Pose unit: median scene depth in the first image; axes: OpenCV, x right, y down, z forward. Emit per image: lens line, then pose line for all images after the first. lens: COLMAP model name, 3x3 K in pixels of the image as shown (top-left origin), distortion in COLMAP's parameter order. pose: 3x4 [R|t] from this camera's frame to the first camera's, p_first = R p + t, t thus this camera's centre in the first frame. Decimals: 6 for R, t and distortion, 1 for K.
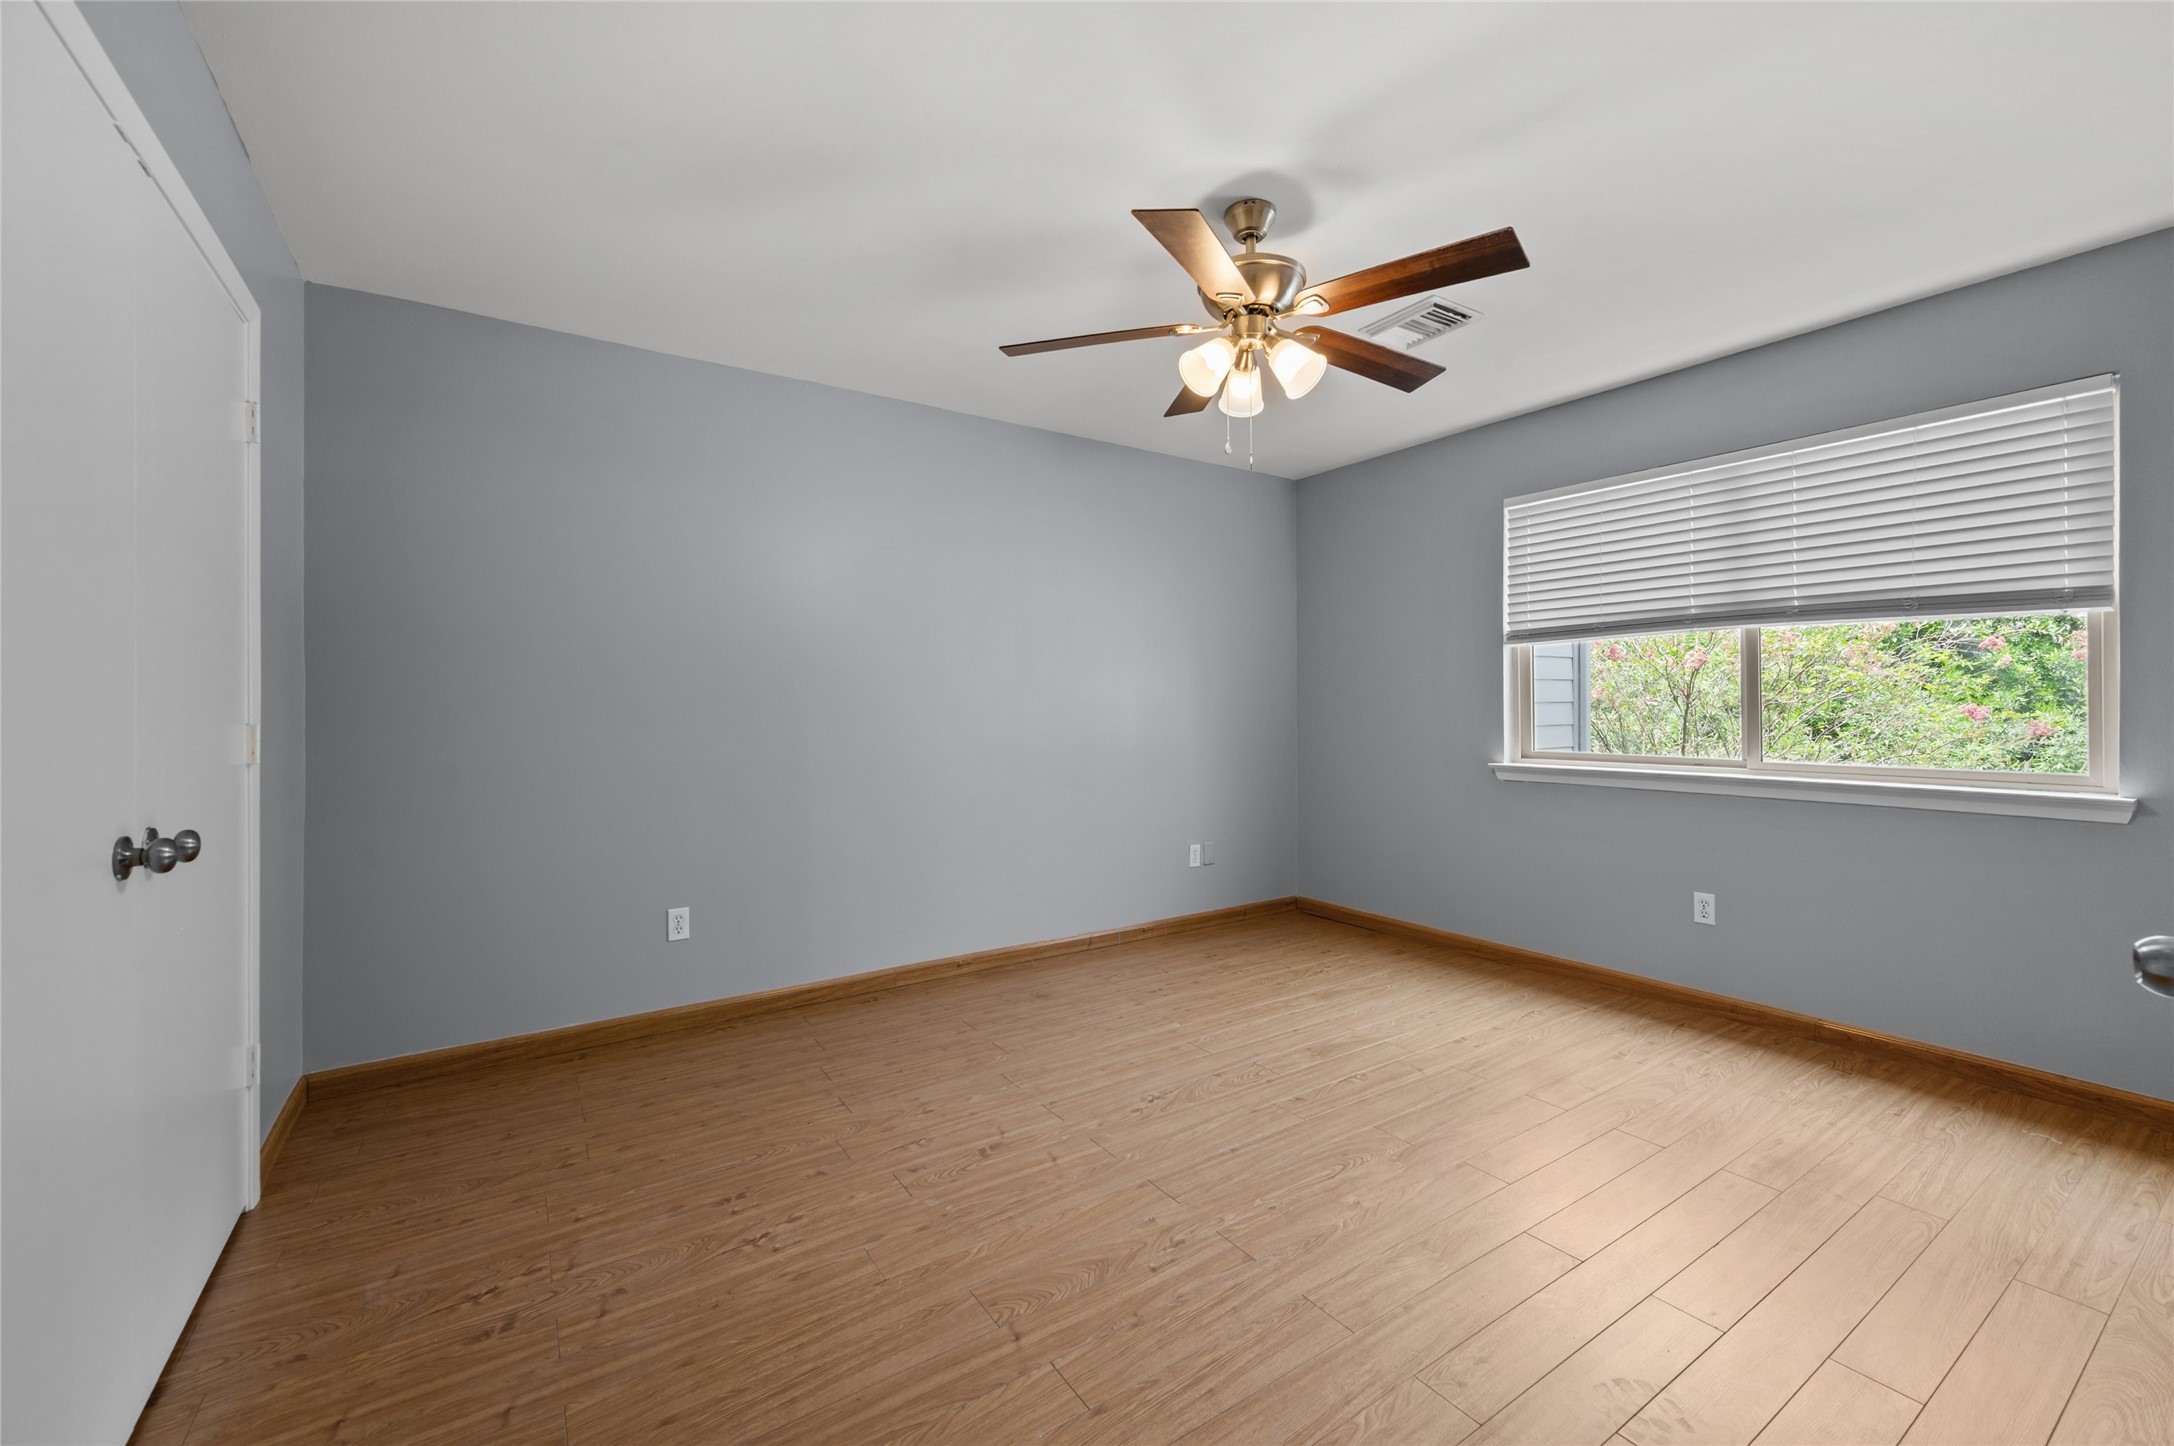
lens RADIAL K [[872.7, 0, 1079.8], [0, 872.7, 708.3], [0, 0, 1]] dist [0.003206, 0.000301]
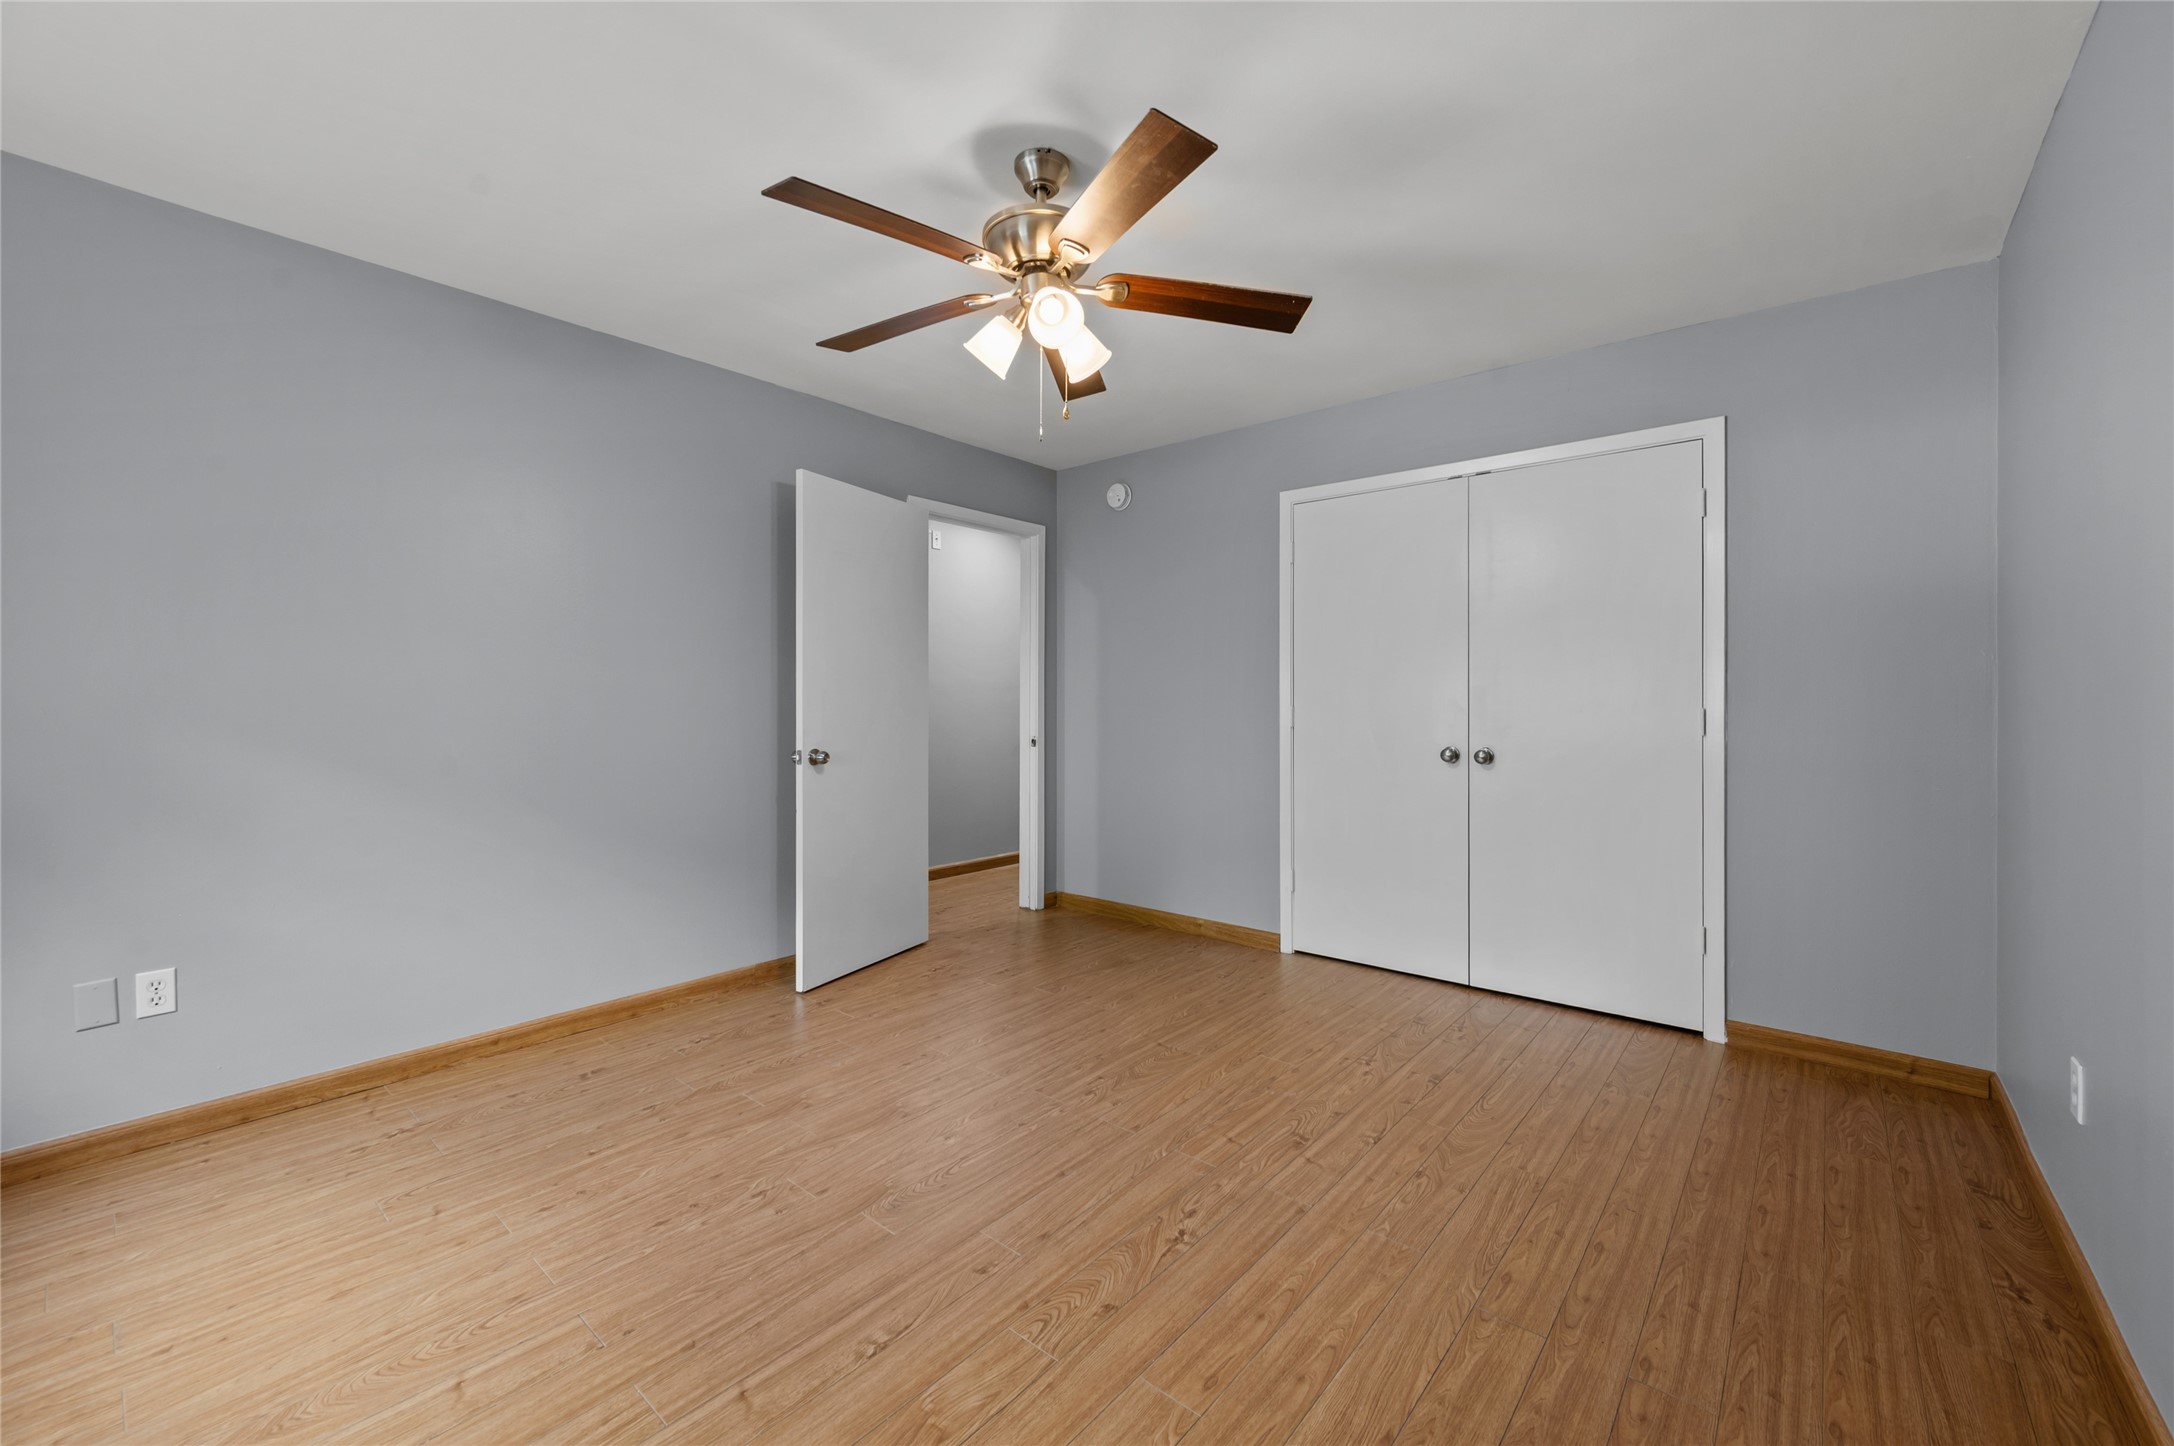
lens RADIAL K [[872.7, 0, 1079.8], [0, 872.7, 708.3], [0, 0, 1]] dist [0.003206, 0.000301]
pose [[-0.960937, 0.006910, -0.276680, 0.421959], [0.002421, 0.999860, 0.016560, -0.005180], [0.276756, 0.015243, -0.960819, 1.938893]]
